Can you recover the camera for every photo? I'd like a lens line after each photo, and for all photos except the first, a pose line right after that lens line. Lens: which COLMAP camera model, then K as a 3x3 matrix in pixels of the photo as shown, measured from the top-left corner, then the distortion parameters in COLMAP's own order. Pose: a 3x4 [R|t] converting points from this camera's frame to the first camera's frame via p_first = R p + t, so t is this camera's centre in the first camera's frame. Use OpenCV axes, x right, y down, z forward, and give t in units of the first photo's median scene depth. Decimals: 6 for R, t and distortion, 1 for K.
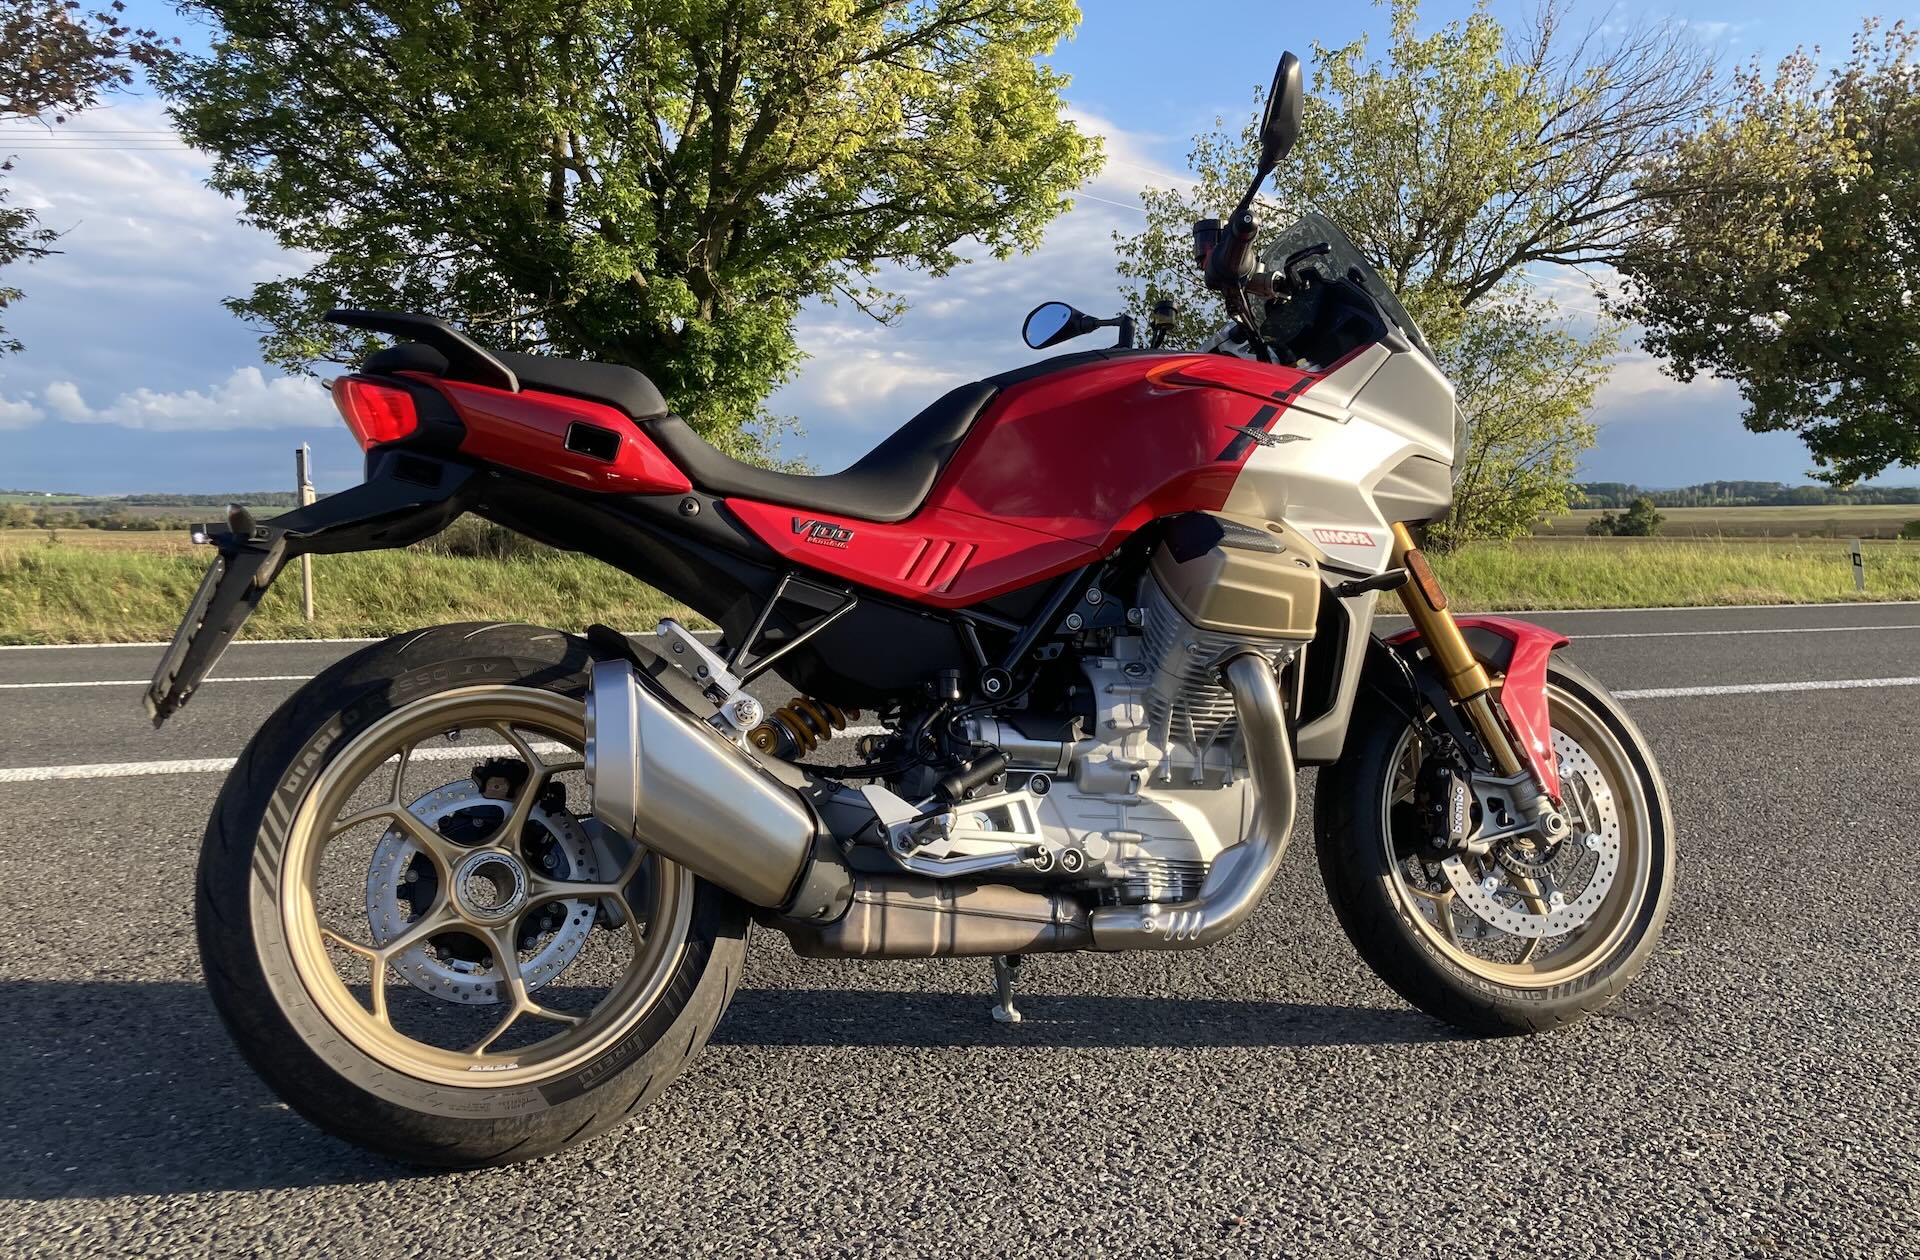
lens RADIAL K [[1651.3, 0, 945.3], [0, 1651.3, 604.2], [0, 0, 1]] dist [0.043355, -0.061866]
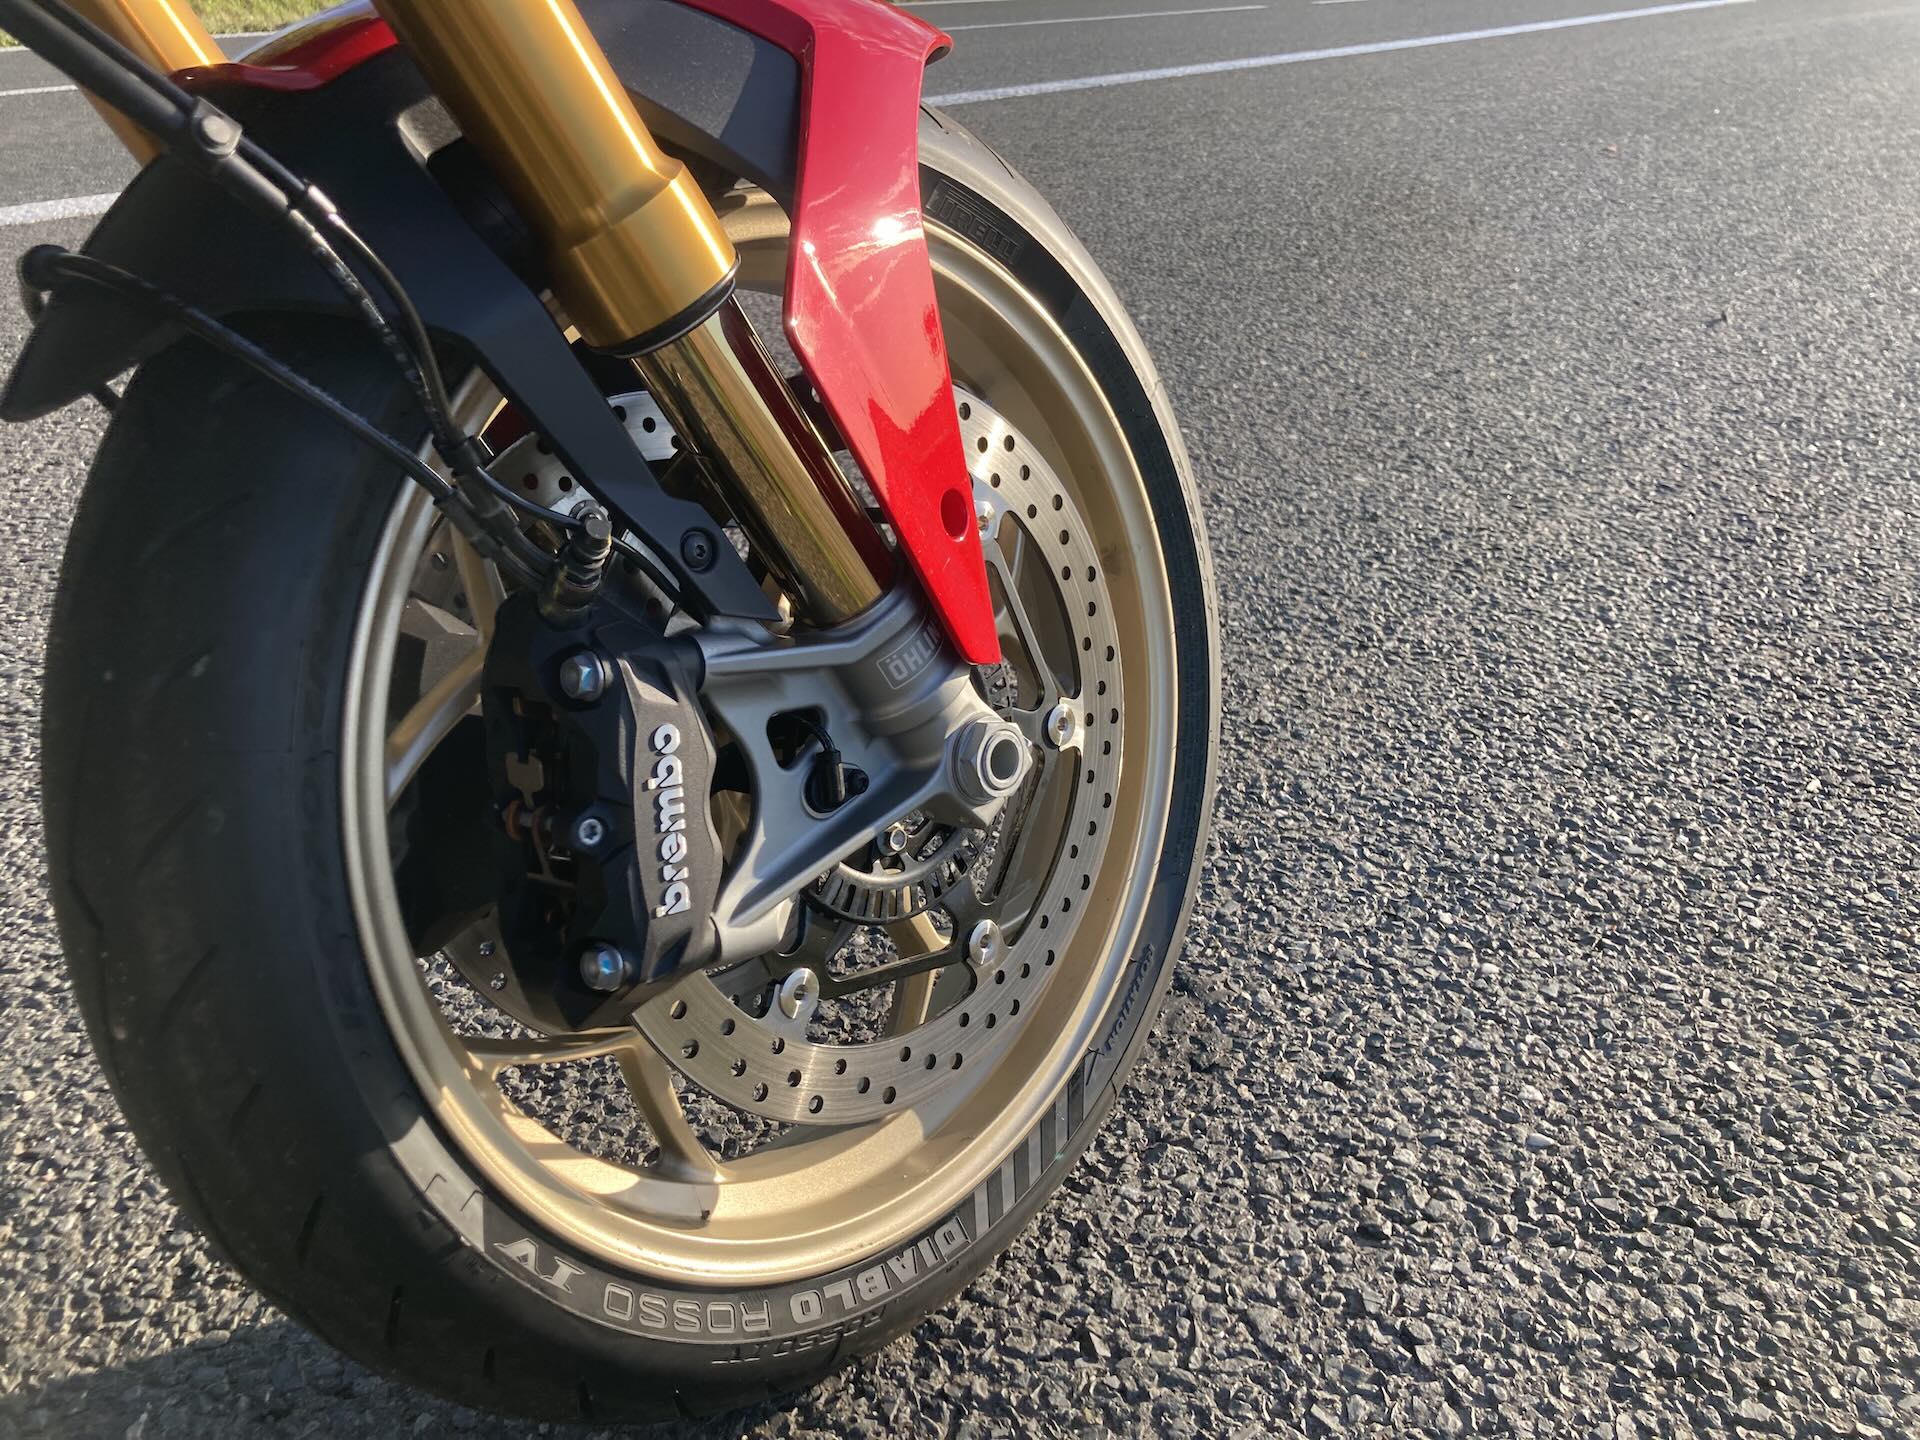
lens RADIAL K [[1577.2, 0, 962.6], [0, 1577.2, 708.5], [0, 0, 1]] dist [0.042282, -0.044426]
pose [[0.861632, -0.222628, 0.456099, 0.245276], [0.022357, 0.914436, 0.404113, 0.017842], [-0.507040, -0.338000, 0.792885, 0.802953]]
